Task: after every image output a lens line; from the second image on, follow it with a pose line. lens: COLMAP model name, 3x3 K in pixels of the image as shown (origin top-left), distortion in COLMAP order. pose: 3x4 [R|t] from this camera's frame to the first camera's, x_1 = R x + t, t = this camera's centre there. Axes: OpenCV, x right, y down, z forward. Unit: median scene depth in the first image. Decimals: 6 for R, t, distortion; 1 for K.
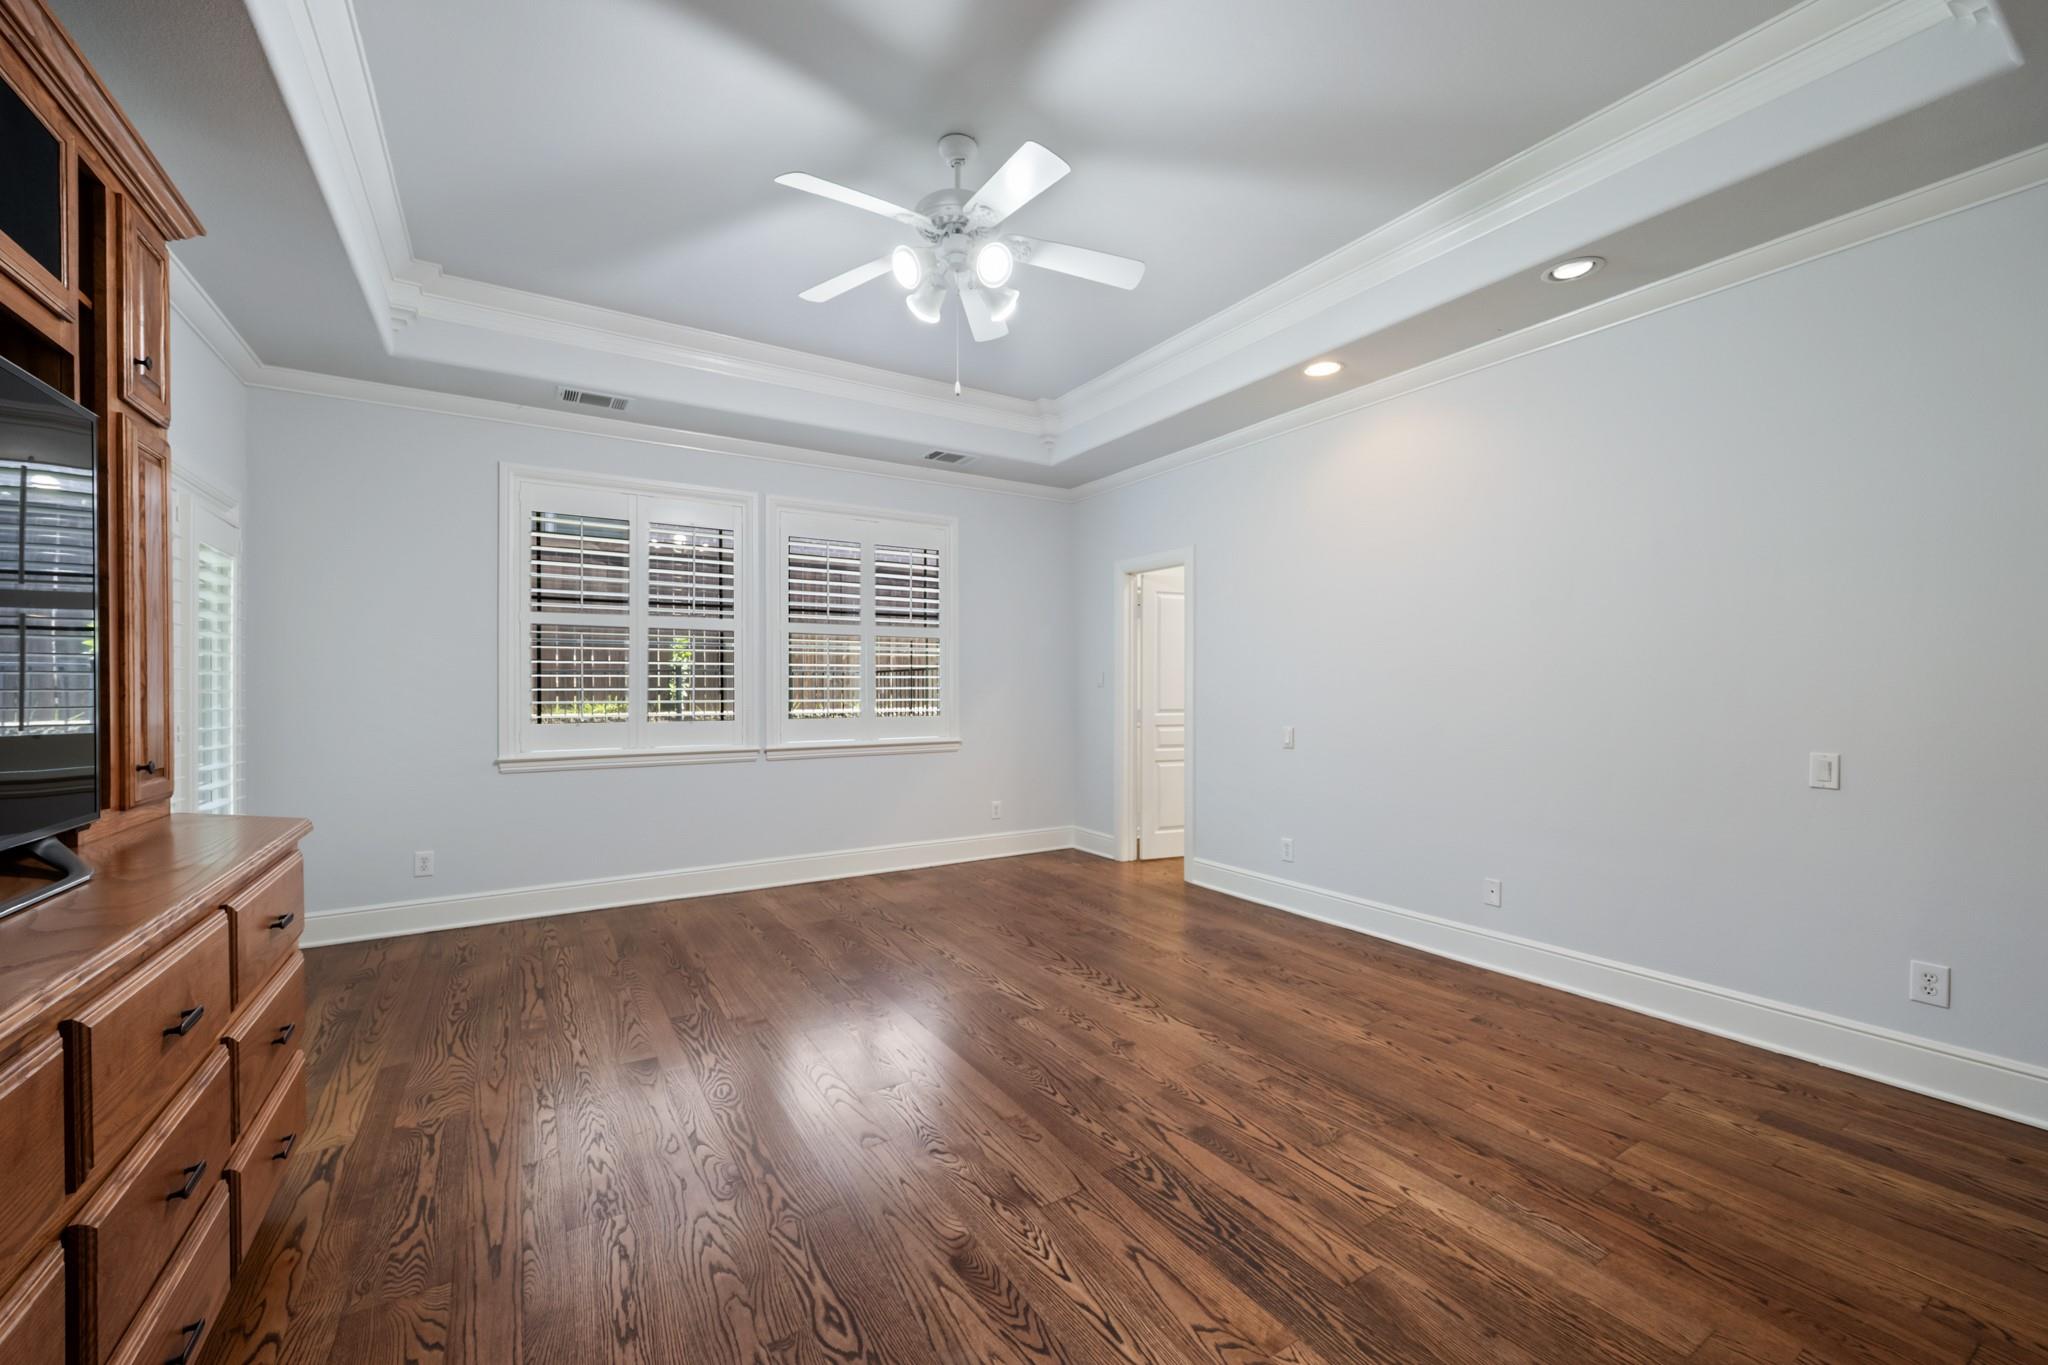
lens RADIAL K [[808.9, 0, 1007.1], [0, 808.9, 714.7], [0, 0, 1]] dist [0.000871, 0.000793]
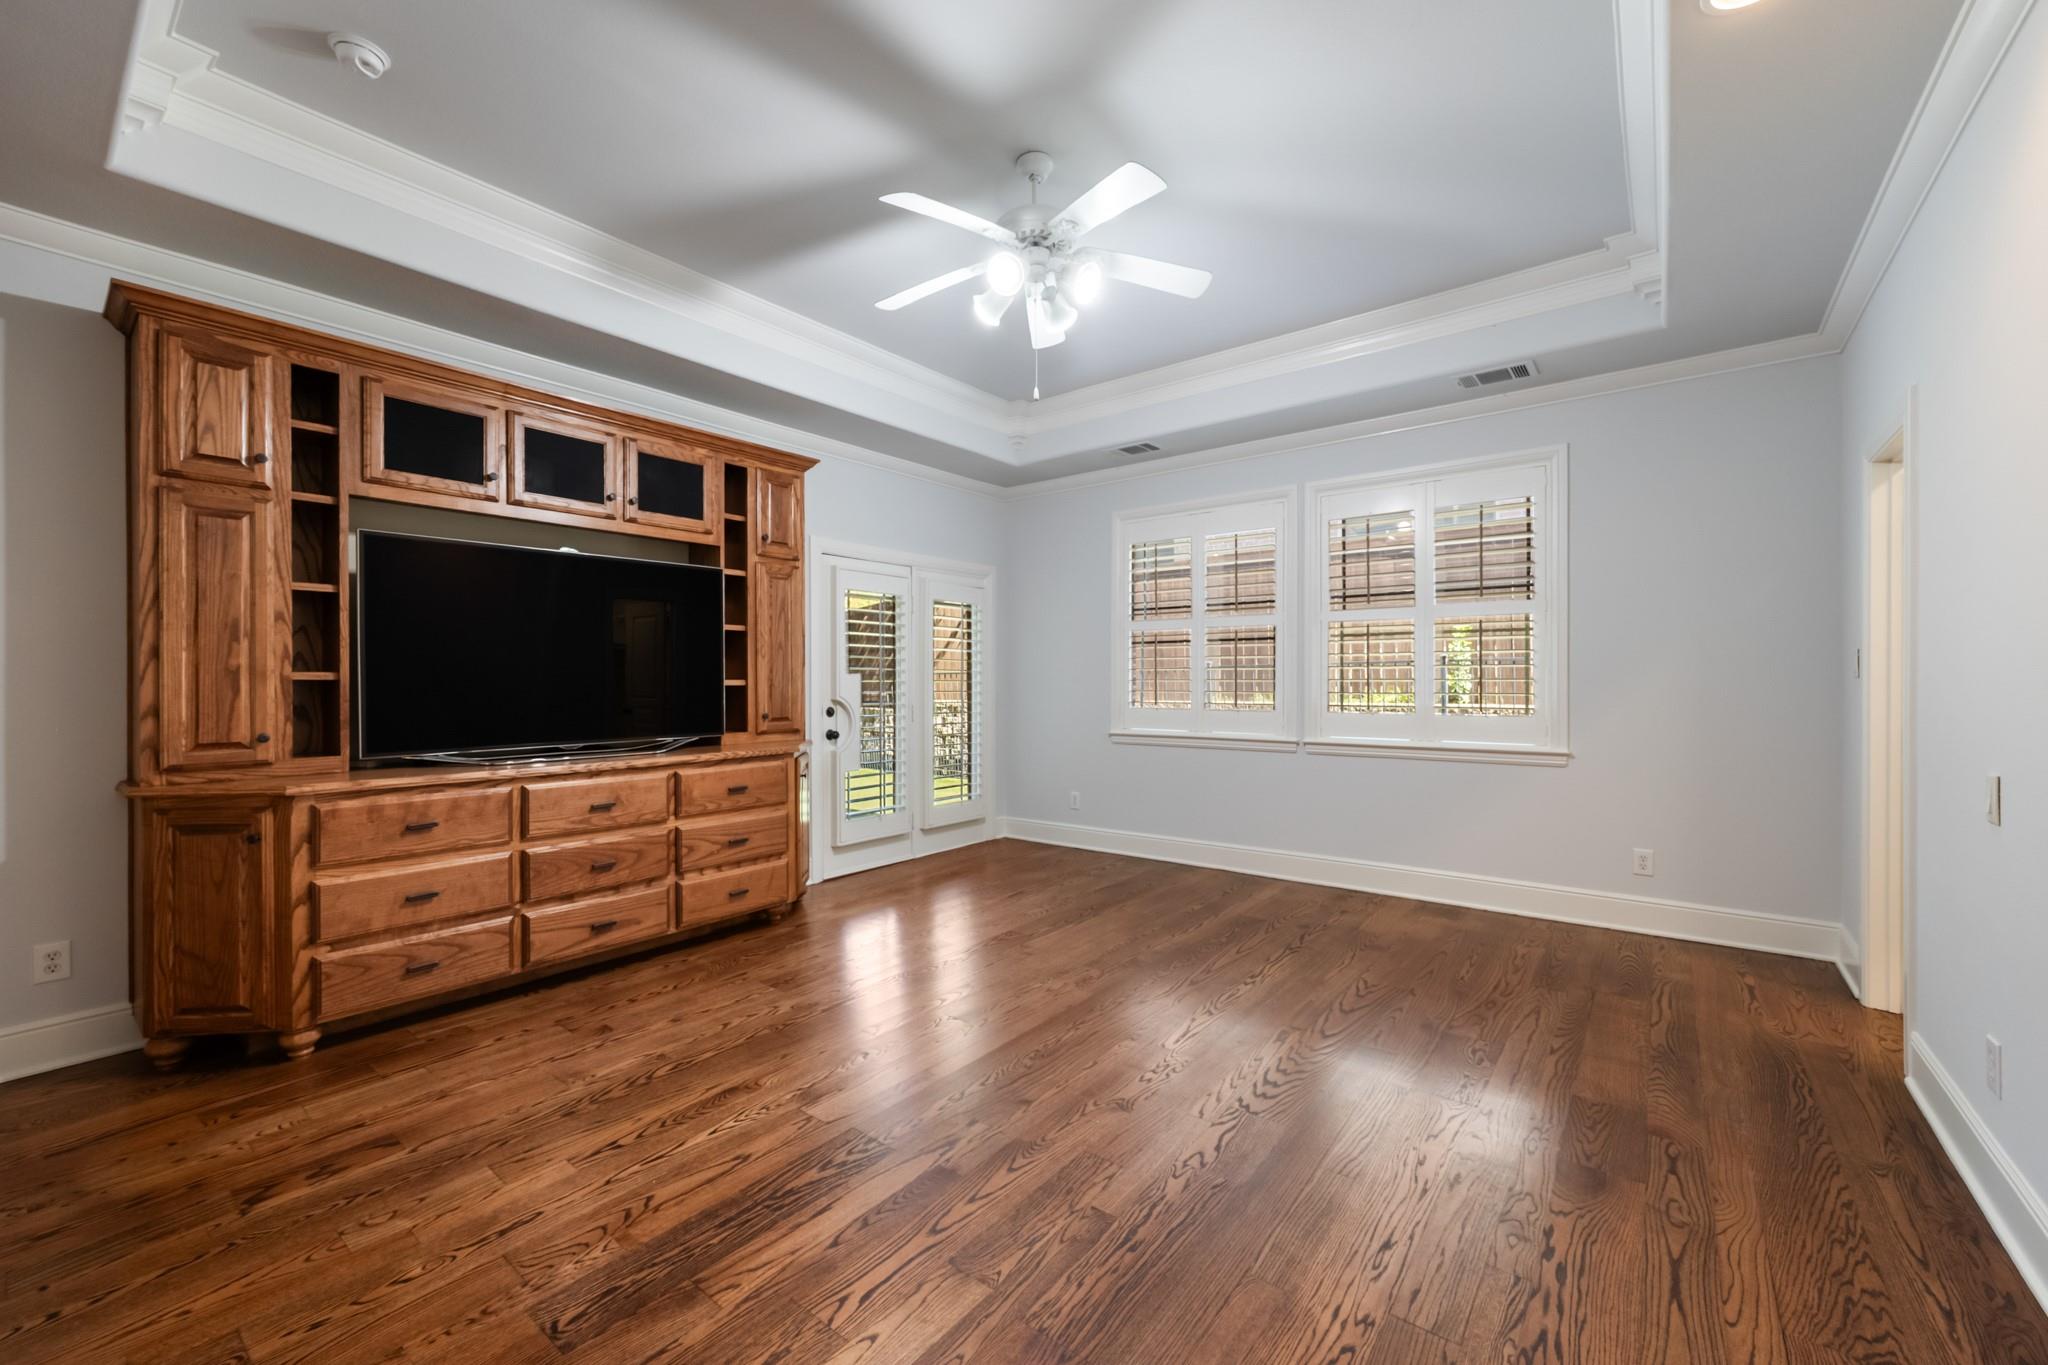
lens RADIAL K [[808.9, 0, 1035.4], [0, 808.9, 681.6], [0, 0, 1]] dist [0.000871, 0.000793]
pose [[0.353724, 0.002041, -0.935348, 0.843322], [-0.028910, 0.999544, -0.008752, -0.017989], [0.934903, 0.030136, 0.353621, 0.576082]]
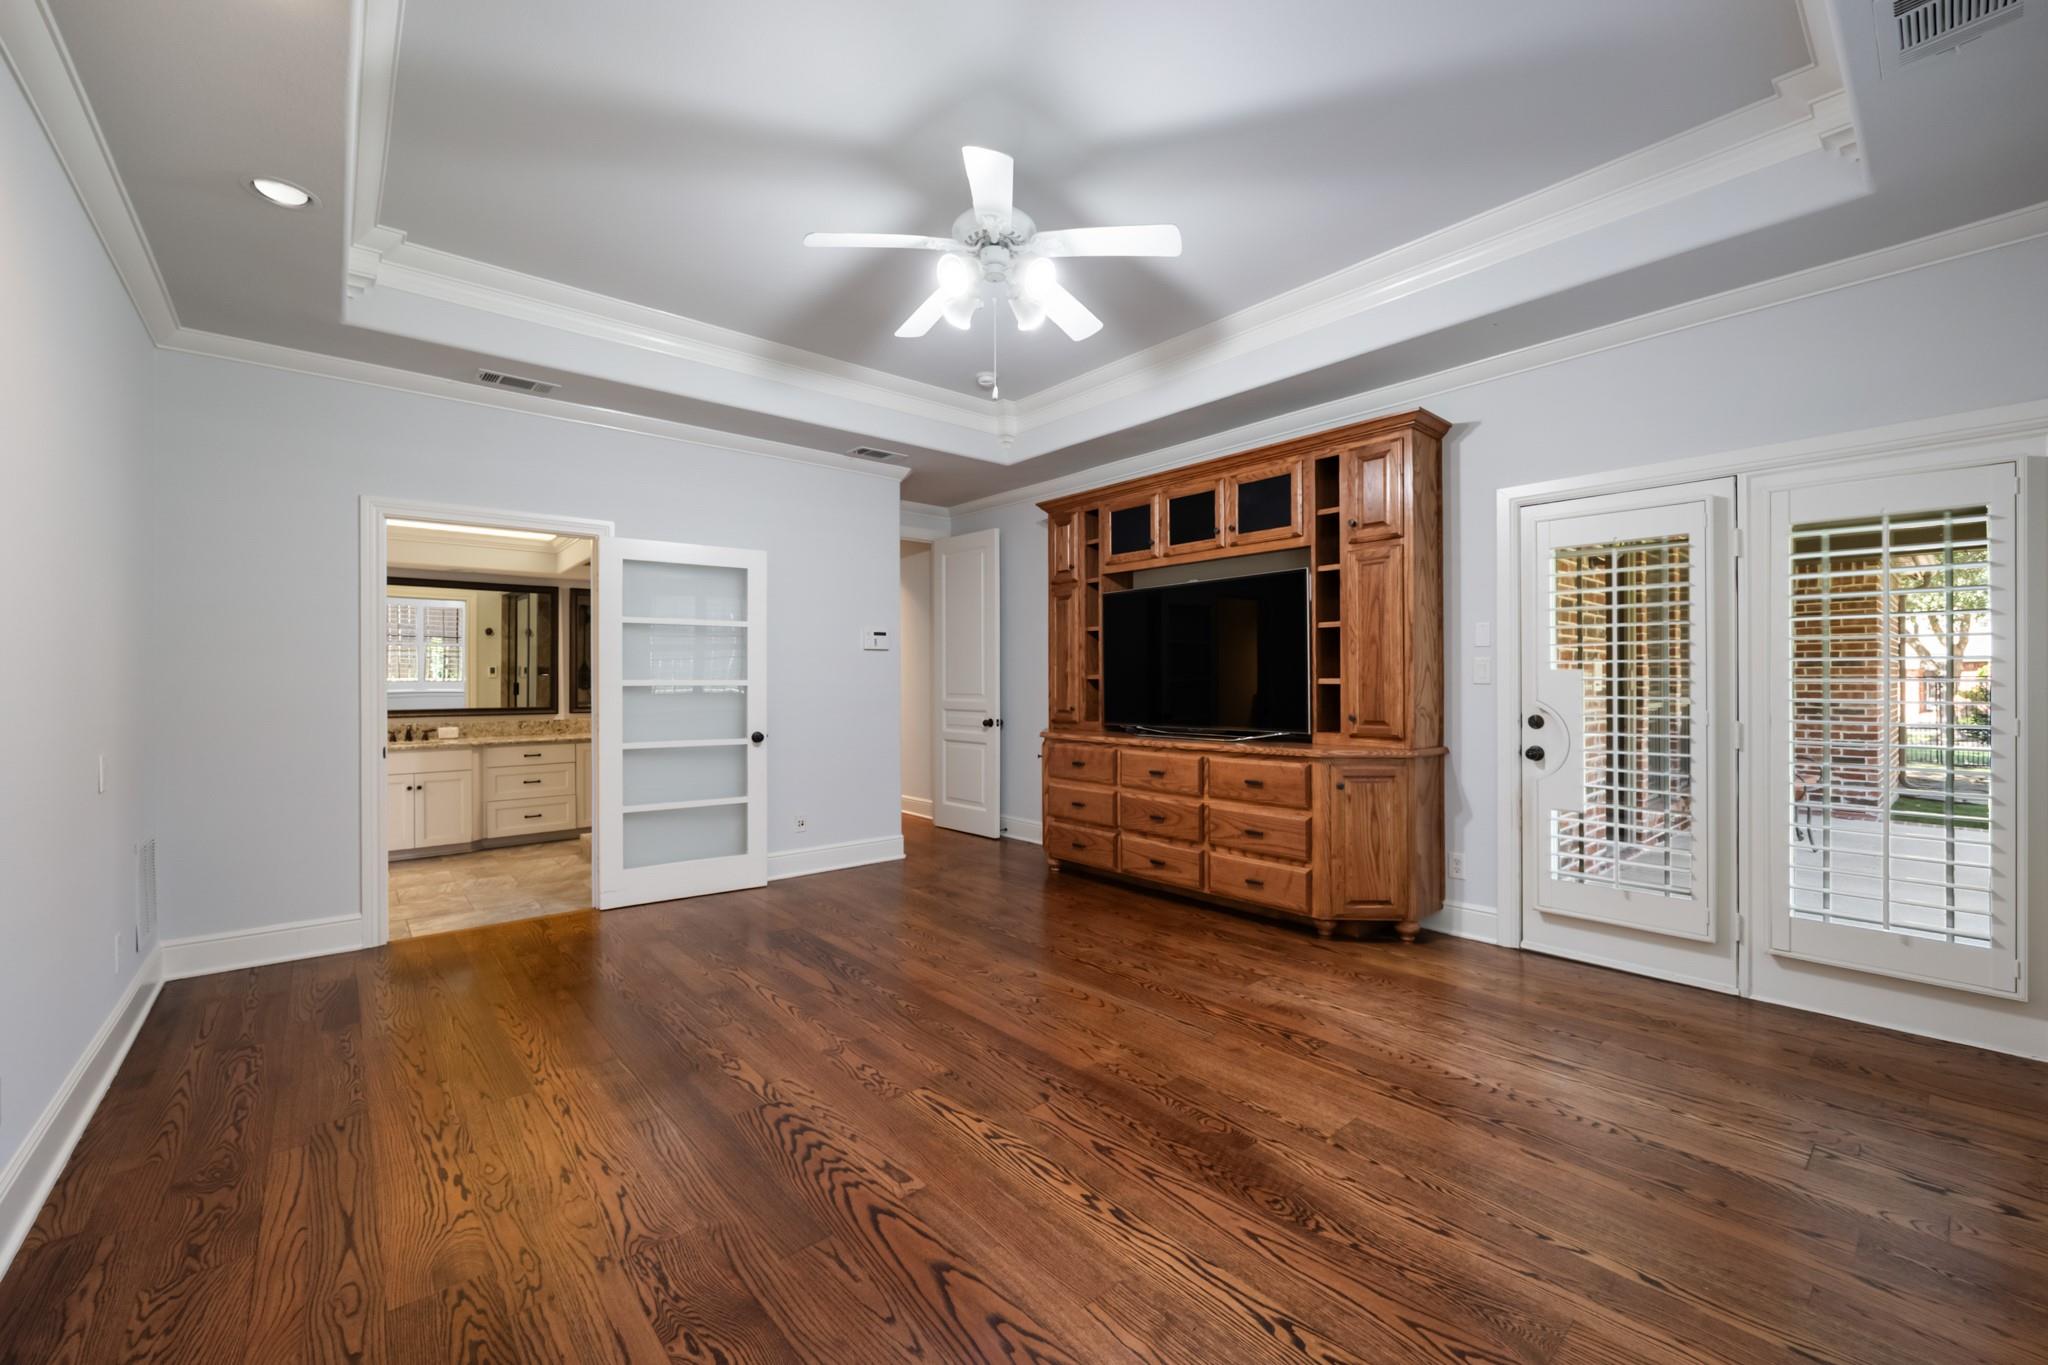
lens RADIAL K [[808.9, 0, 1009.2], [0, 808.9, 674.8], [0, 0, 1]] dist [0.000871, 0.000793]
pose [[-0.988183, 0.007560, -0.153092, 0.075004], [0.003301, 0.999601, 0.028054, -0.064774], [0.153243, 0.027217, -0.987814, 1.868590]]
